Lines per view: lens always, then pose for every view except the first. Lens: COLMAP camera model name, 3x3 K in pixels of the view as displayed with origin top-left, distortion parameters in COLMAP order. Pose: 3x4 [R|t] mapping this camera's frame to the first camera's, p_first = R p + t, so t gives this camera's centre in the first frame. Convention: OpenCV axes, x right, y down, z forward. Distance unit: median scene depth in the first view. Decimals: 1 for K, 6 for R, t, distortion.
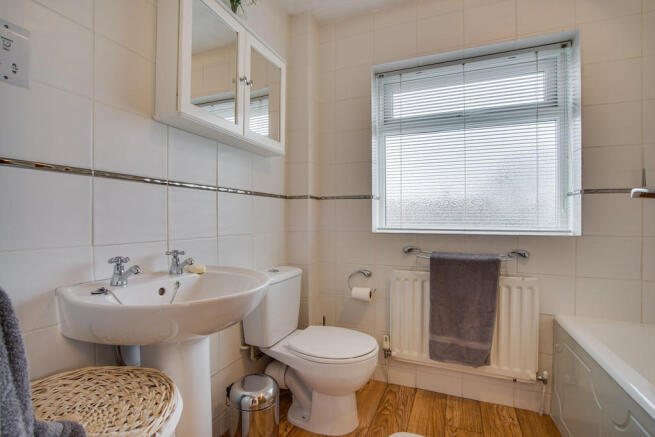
lens RADIAL K [[318.8, 0, 317.5], [0, 318.8, 217.8], [0, 0, 1]] dist [-0.038832, 0.001101]
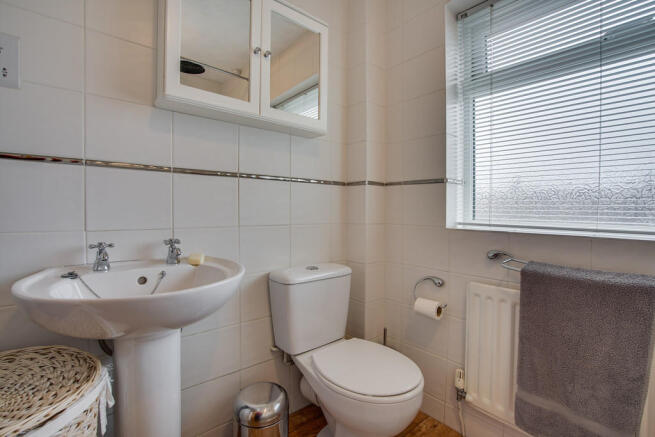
lens RADIAL K [[306.1, 0, 326.5], [0, 306.1, 211.6], [0, 0, 1]] dist [-0.052437, 0.014320]
pose [[0.891411, 0.014295, -0.452970, 0.283464], [-0.010115, 0.999881, 0.011649, 0.002266], [0.453082, -0.005803, 0.891450, 0.280679]]
